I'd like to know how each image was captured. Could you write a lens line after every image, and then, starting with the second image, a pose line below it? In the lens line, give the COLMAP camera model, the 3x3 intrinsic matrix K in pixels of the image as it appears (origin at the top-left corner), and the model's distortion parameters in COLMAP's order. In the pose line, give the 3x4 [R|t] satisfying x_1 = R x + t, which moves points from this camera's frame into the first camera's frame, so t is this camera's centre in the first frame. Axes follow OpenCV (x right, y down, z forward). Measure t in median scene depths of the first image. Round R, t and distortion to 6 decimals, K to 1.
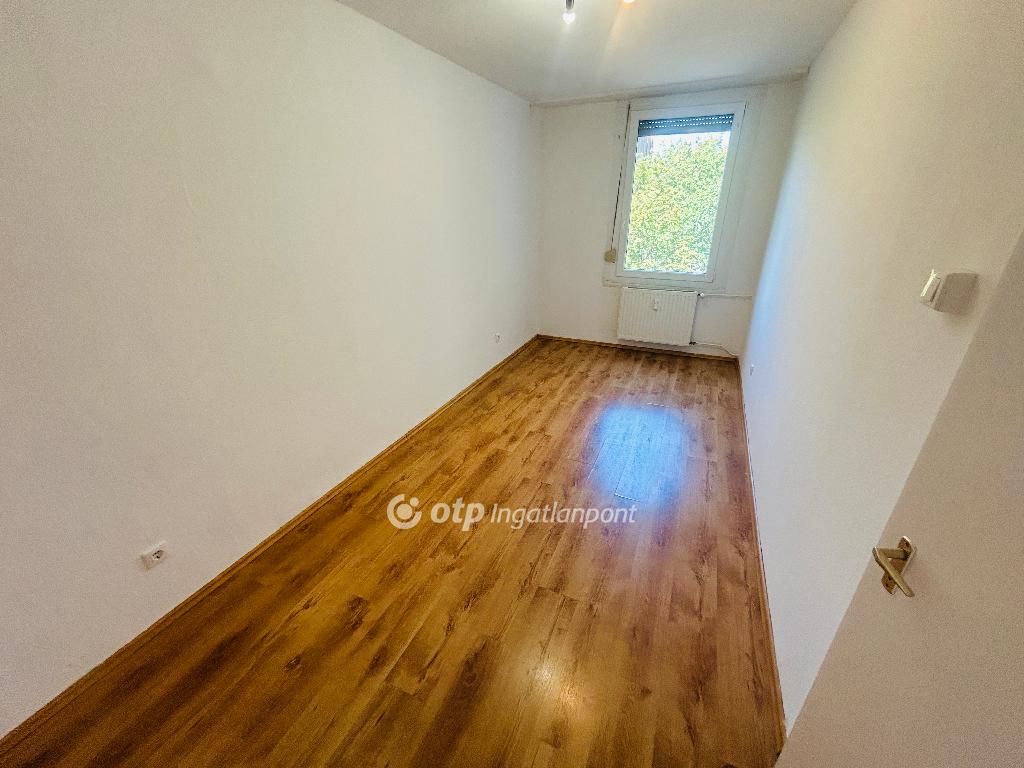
lens RADIAL K [[412.5, 0, 511.3], [0, 412.5, 380.0], [0, 0, 1]] dist [-0.002795, -0.000115]
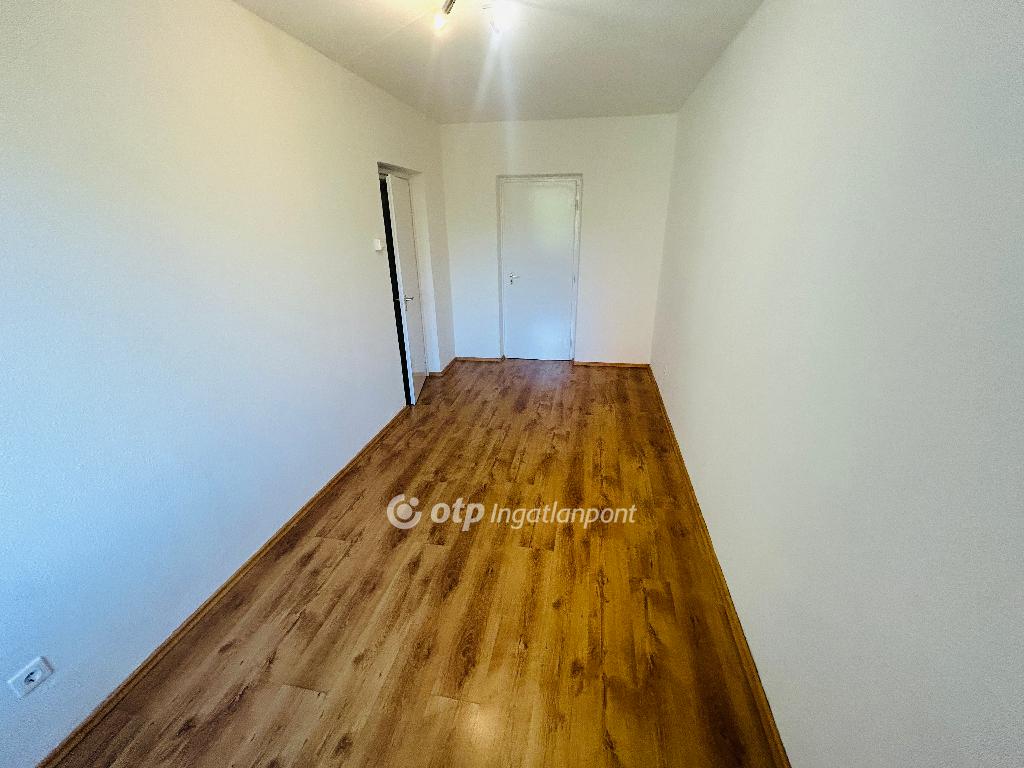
lens RADIAL K [[412.5, 0, 512.9], [0, 412.5, 384.0], [0, 0, 1]] dist [-0.002795, -0.000115]
pose [[-0.971376, 0.105416, -0.212874, 0.261884], [-0.078362, 0.703774, 0.706089, -0.632198], [0.224248, 0.702559, -0.675369, 1.446578]]
